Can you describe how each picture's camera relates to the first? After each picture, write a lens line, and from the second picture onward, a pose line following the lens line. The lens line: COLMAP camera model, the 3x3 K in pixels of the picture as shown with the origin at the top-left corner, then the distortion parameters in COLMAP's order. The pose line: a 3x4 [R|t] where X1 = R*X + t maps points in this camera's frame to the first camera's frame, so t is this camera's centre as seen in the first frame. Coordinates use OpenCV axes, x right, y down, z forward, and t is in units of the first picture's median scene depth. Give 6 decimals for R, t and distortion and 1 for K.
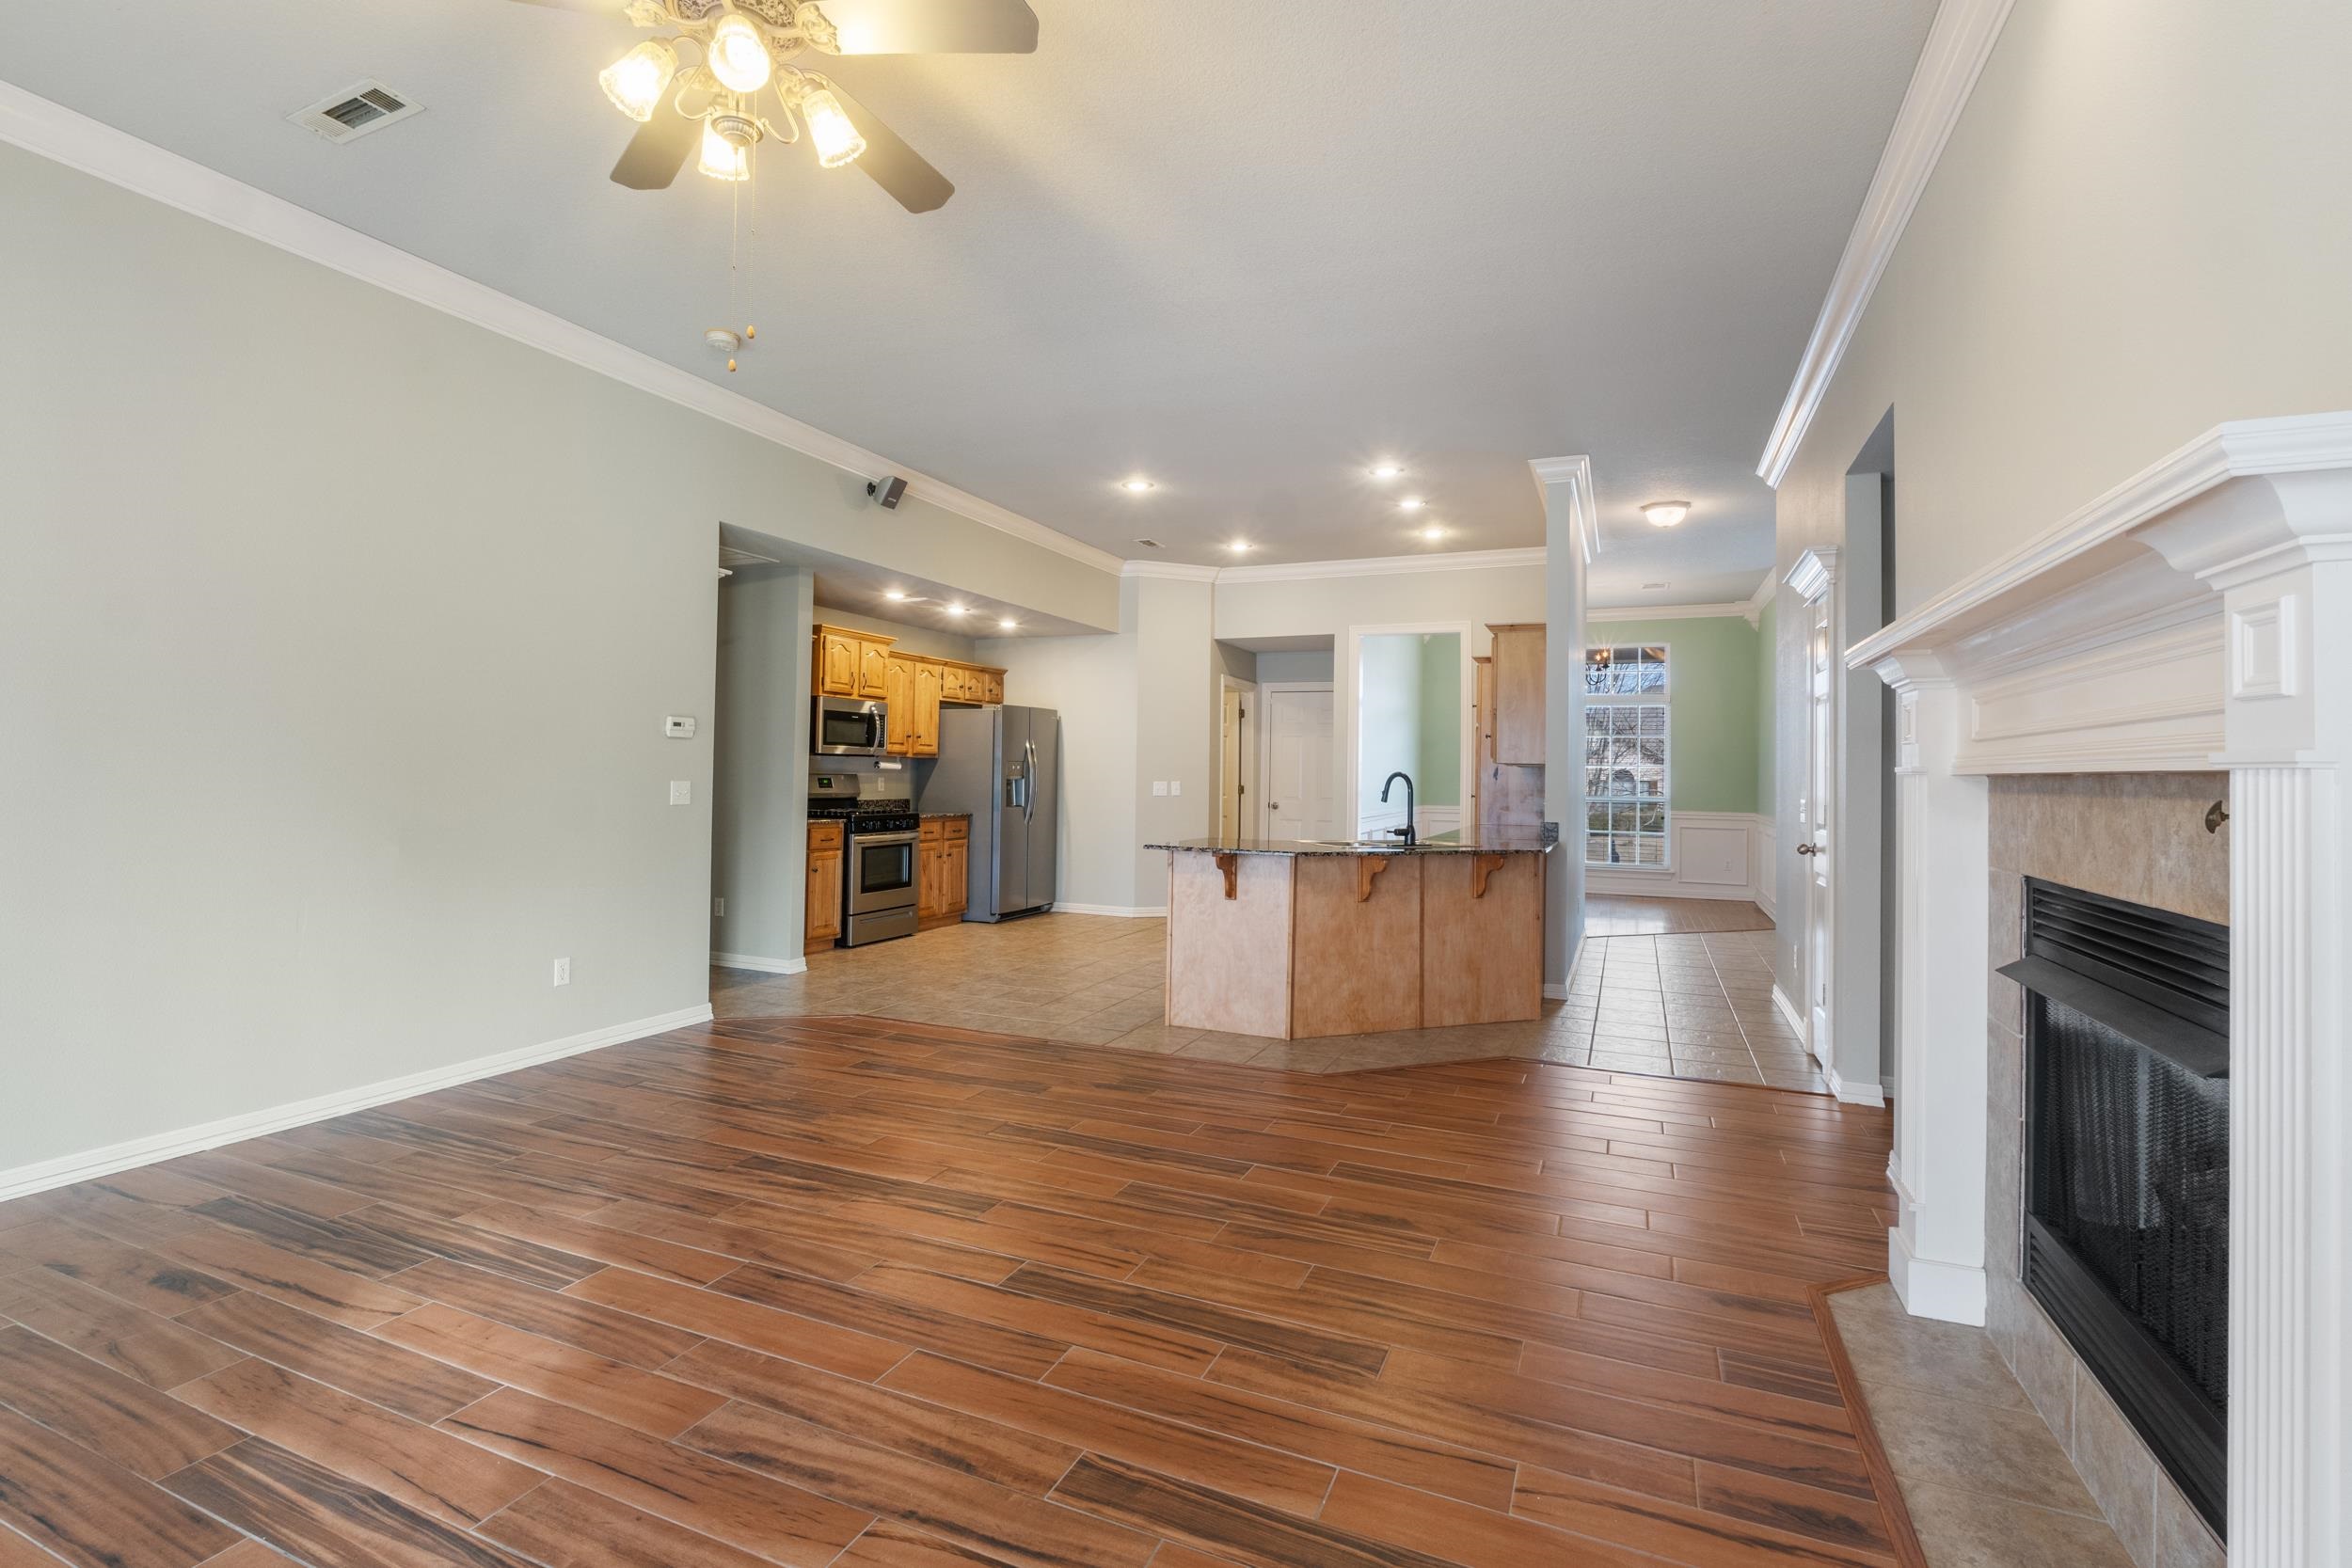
lens RADIAL K [[1079.2, 0, 1155.0], [0, 1079.2, 766.3], [0, 0, 1]] dist [-0.016140, 0.000232]
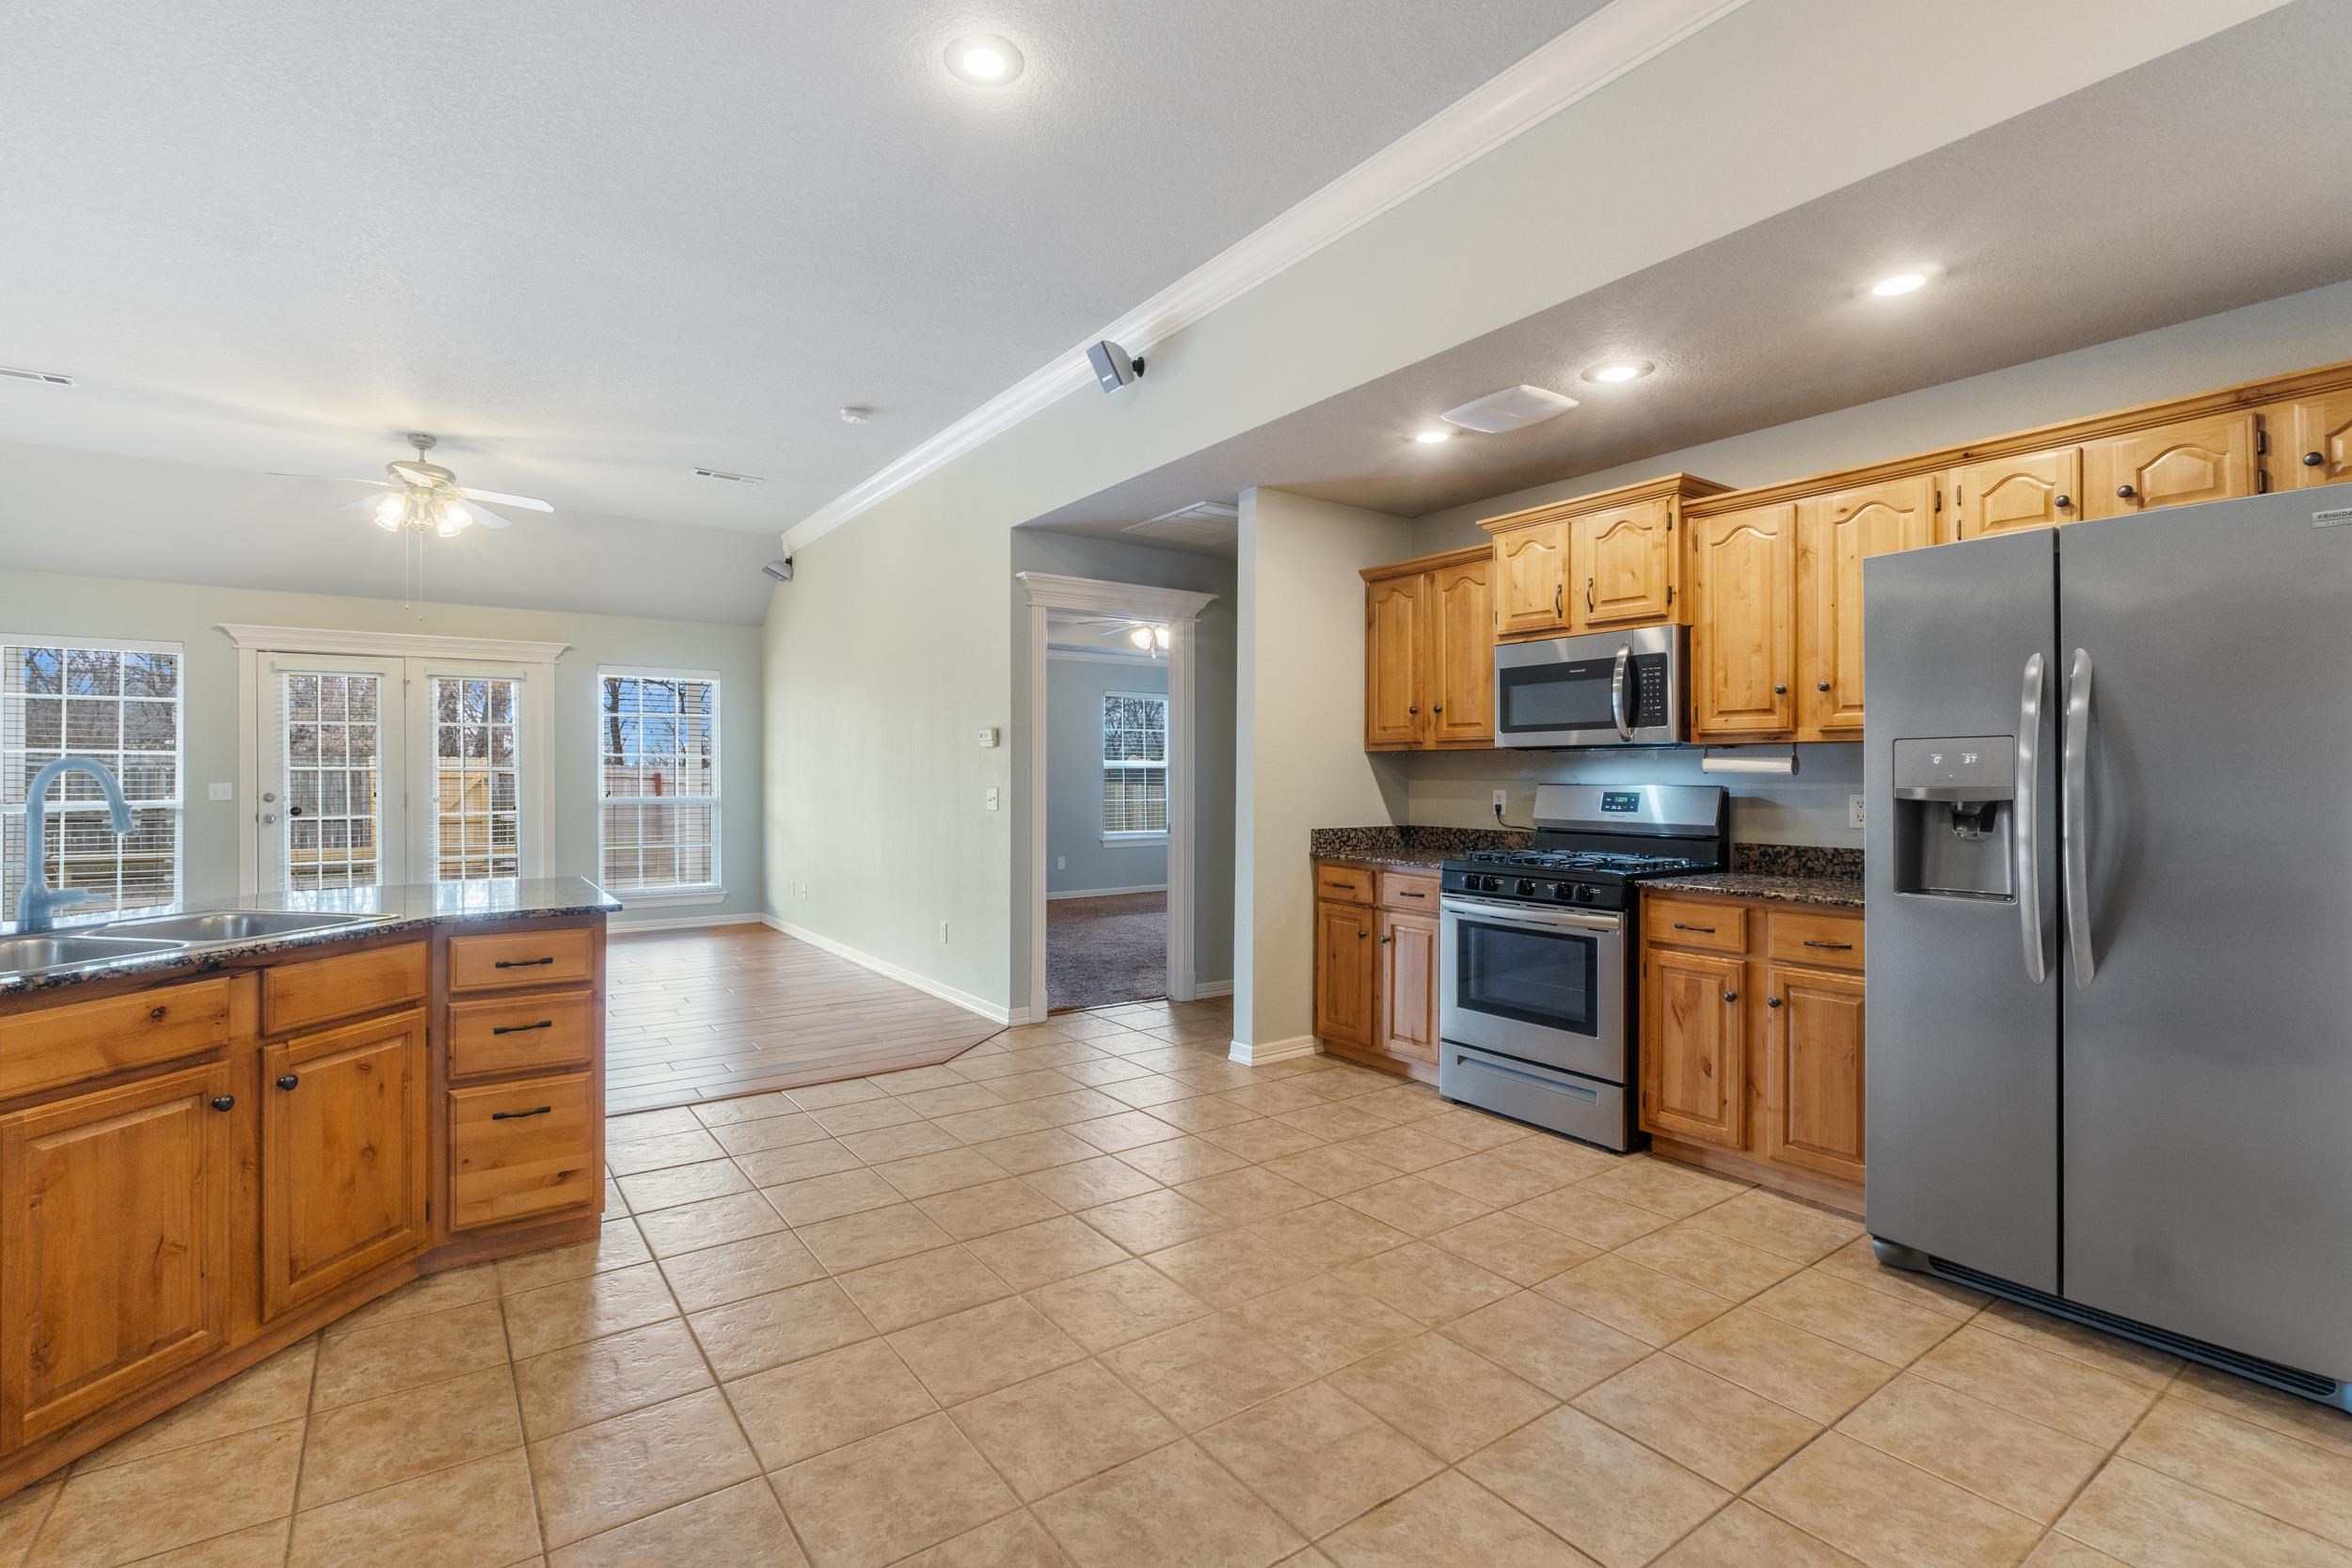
lens RADIAL K [[1079.2, 0, 1176.0], [0, 1079.2, 774.7], [0, 0, 1]] dist [-0.016140, 0.000232]
pose [[-0.515393, -0.013598, -0.856846, 0.529537], [-0.000425, 0.999878, -0.015612, 0.023397], [0.856954, -0.007682, -0.515336, 2.357340]]
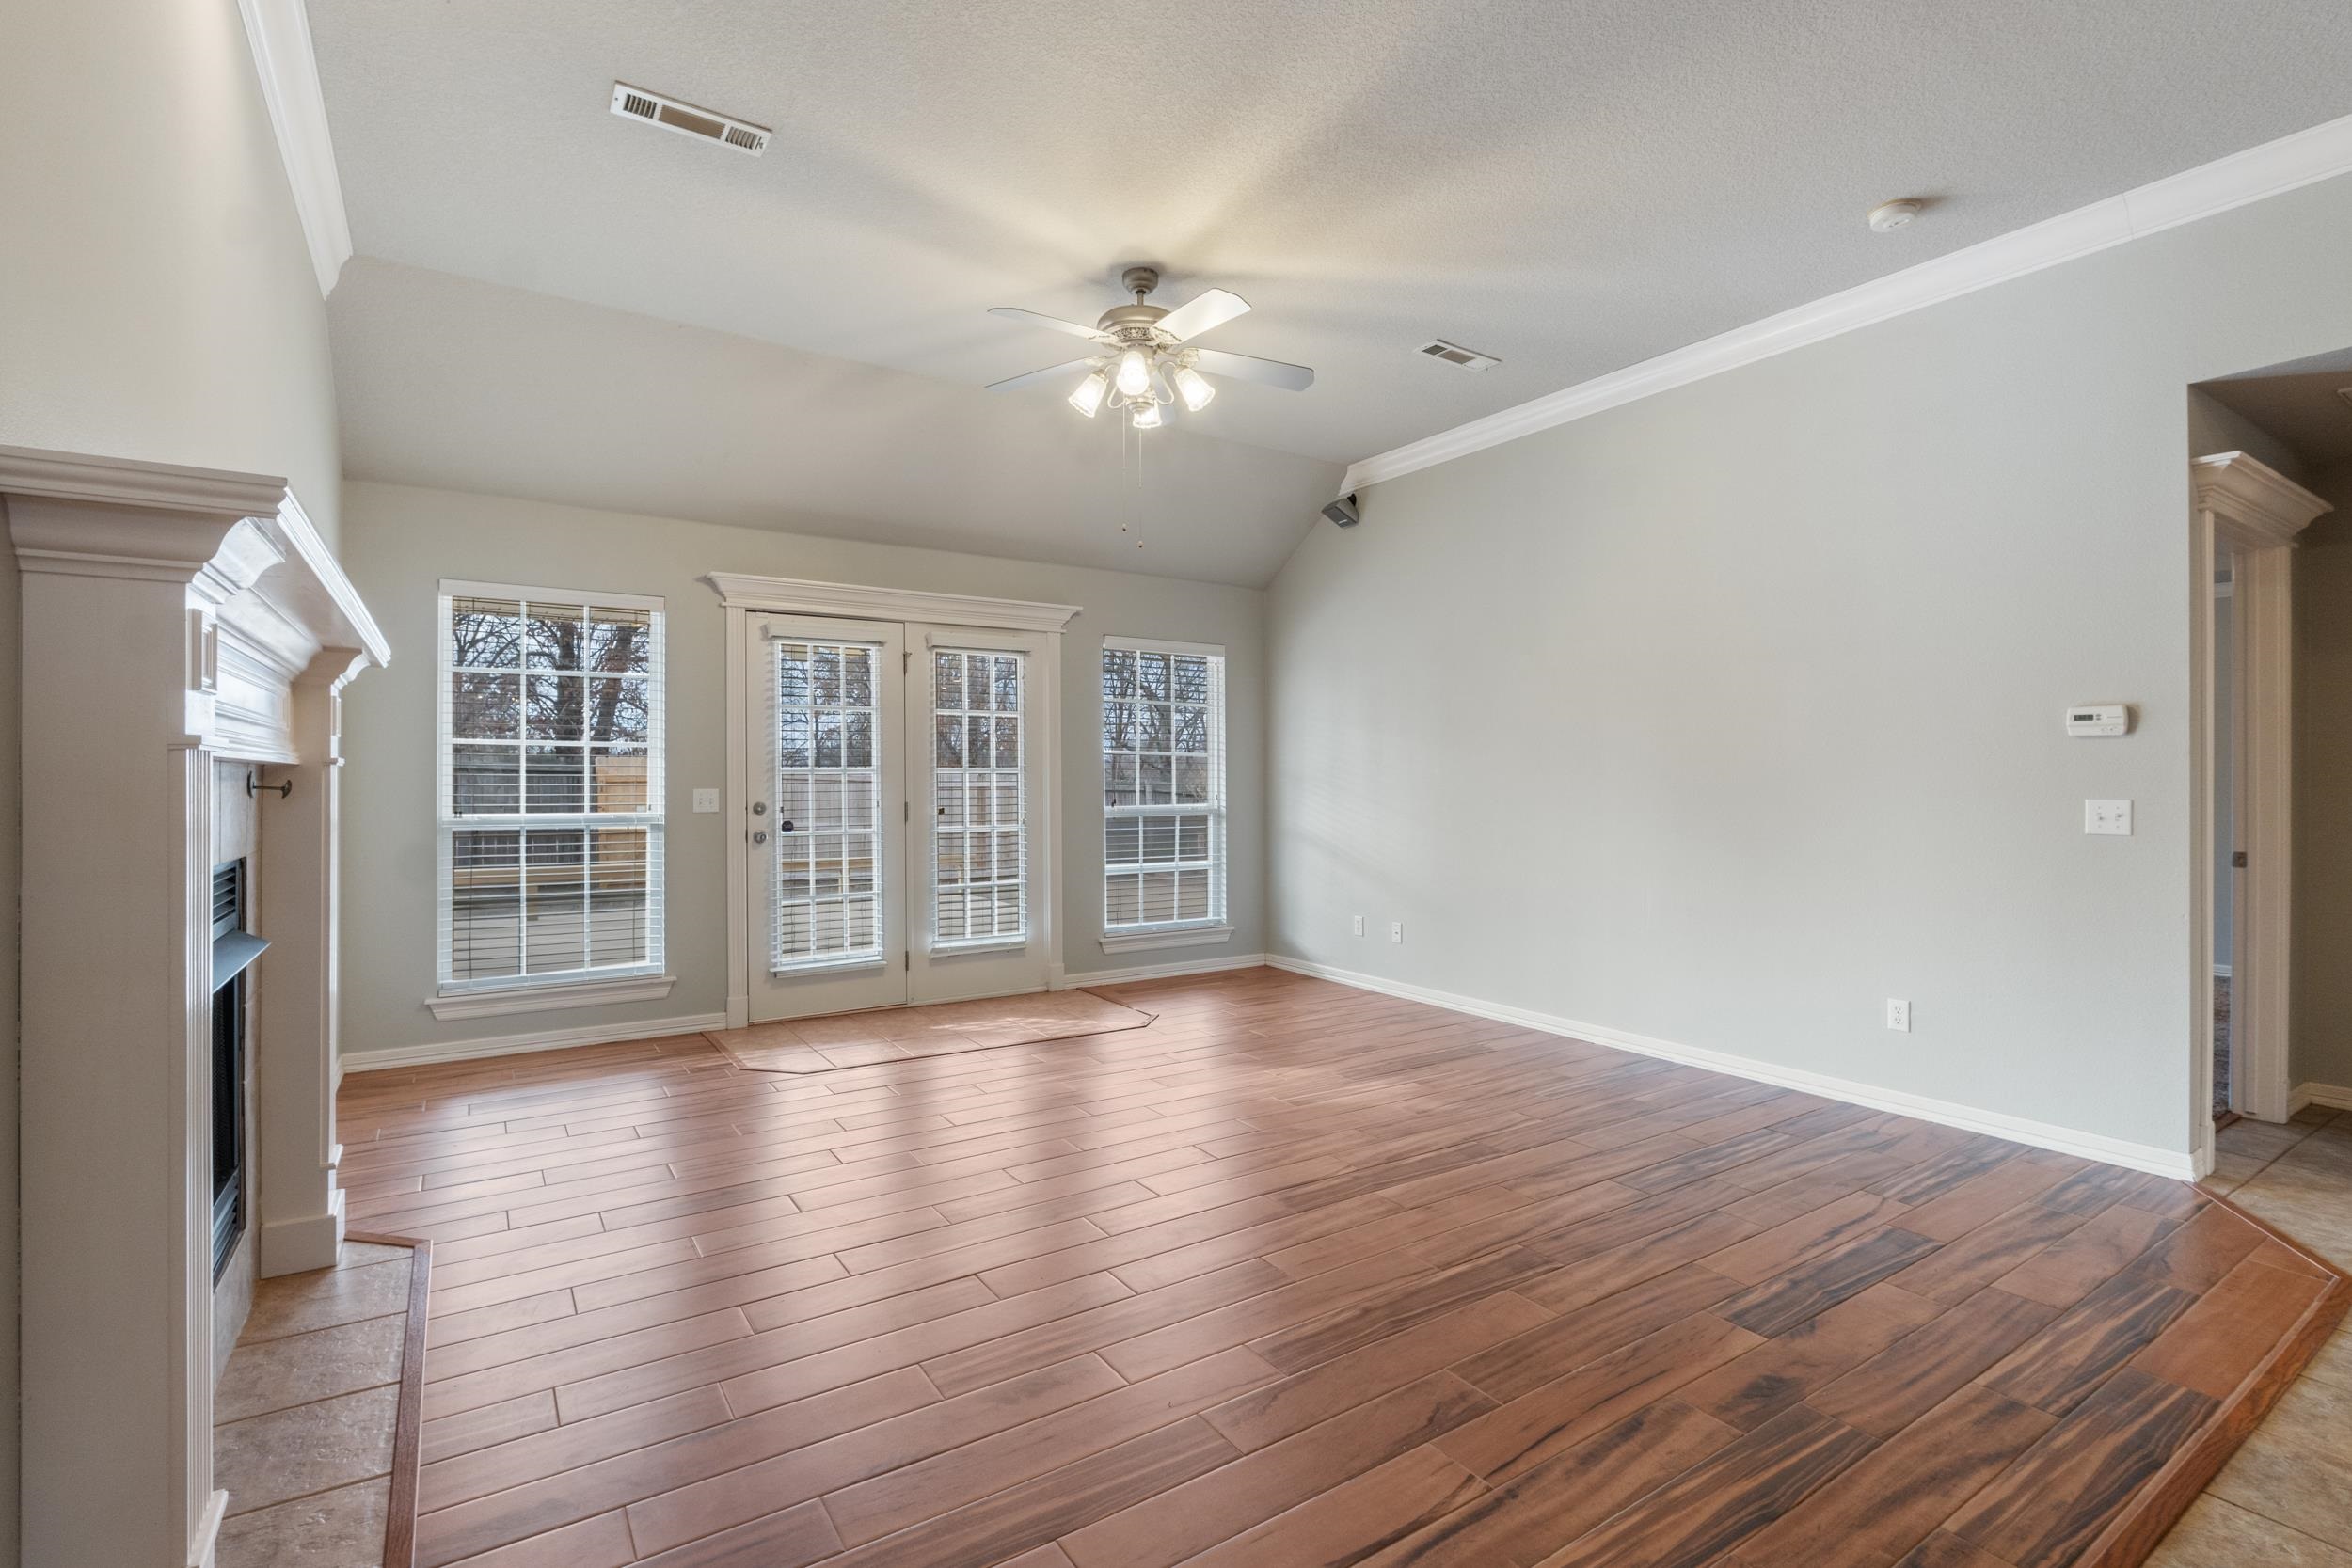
lens RADIAL K [[1079.2, 0, 1152.9], [0, 1079.2, 789.1], [0, 0, 1]] dist [-0.016140, 0.000232]
pose [[-0.554607, -0.006667, -0.832086, 0.632634], [-0.002151, 0.999976, -0.006578, 0.017870], [0.832110, -0.001858, -0.554608, 1.200392]]
